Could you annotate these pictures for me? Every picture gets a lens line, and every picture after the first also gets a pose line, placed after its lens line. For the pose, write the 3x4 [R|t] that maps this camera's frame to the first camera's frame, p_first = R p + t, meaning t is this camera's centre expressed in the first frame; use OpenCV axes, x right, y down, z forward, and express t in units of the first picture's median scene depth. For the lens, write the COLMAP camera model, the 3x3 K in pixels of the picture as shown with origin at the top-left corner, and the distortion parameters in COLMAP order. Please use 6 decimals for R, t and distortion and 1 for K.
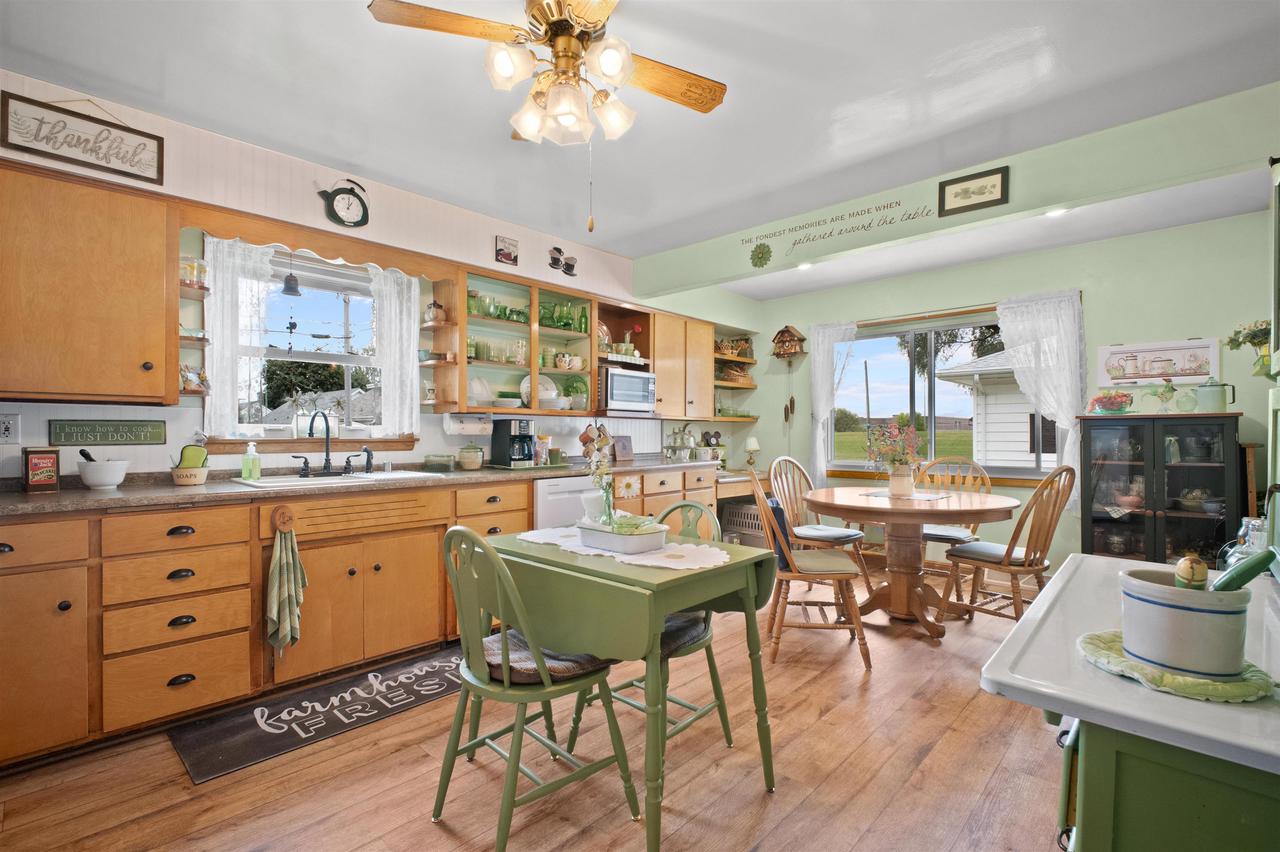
lens RADIAL K [[583.1, 0, 639.2], [0, 583.1, 431.1], [0, 0, 1]] dist [-0.000100, -0.000421]
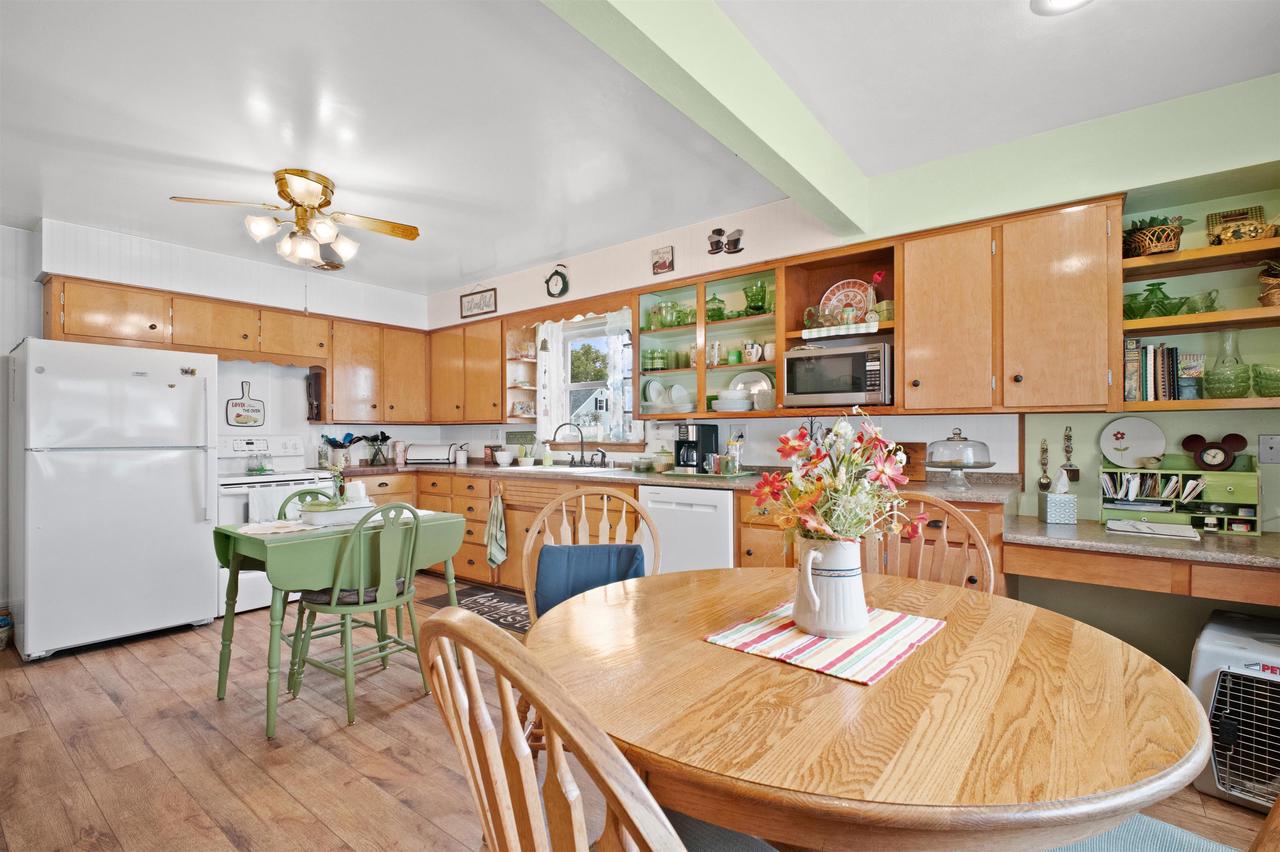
lens RADIAL K [[583.1, 0, 640.9], [0, 583.1, 428.5], [0, 0, 1]] dist [-0.000100, -0.000421]
pose [[0.094534, -0.007999, -0.995490, 0.918541], [0.009227, 0.999932, -0.007159, -0.008571], [0.995479, -0.008508, 0.094601, 1.008092]]
